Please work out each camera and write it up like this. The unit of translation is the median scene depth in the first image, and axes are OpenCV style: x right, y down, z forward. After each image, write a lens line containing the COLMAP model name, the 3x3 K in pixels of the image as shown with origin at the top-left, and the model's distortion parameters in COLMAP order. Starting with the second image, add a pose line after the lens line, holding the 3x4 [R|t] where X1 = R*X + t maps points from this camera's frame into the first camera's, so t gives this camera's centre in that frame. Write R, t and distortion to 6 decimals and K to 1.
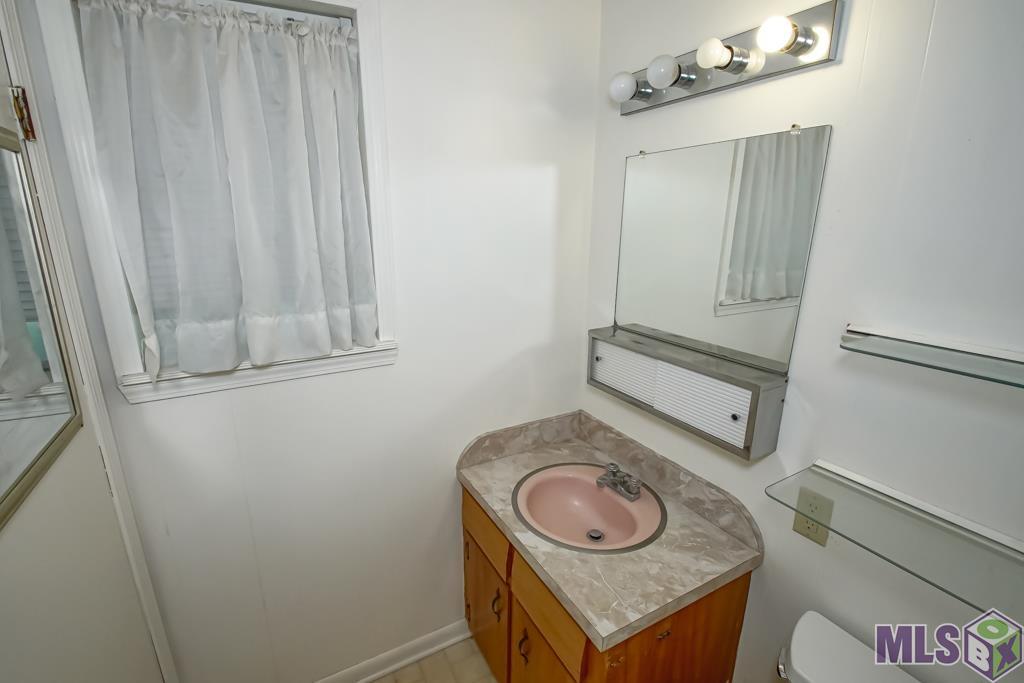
lens RADIAL K [[470.9, 0, 499.7], [0, 470.9, 340.2], [0, 0, 1]] dist [-0.001220, -0.001182]
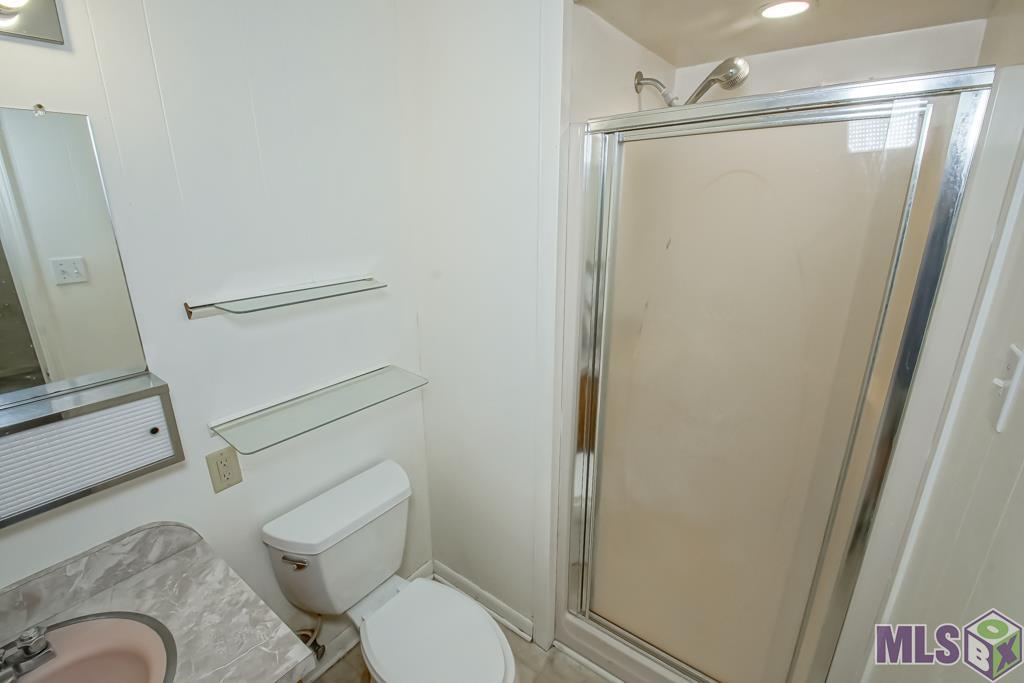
lens RADIAL K [[470.9, 0, 499.7], [0, 470.9, 340.2], [0, 0, 1]] dist [-0.001220, -0.001182]
pose [[-0.416272, -0.258902, 0.871600, -0.475510], [0.236358, 0.894836, 0.378687, -0.162859], [-0.877982, 0.363647, -0.311302, 0.571302]]
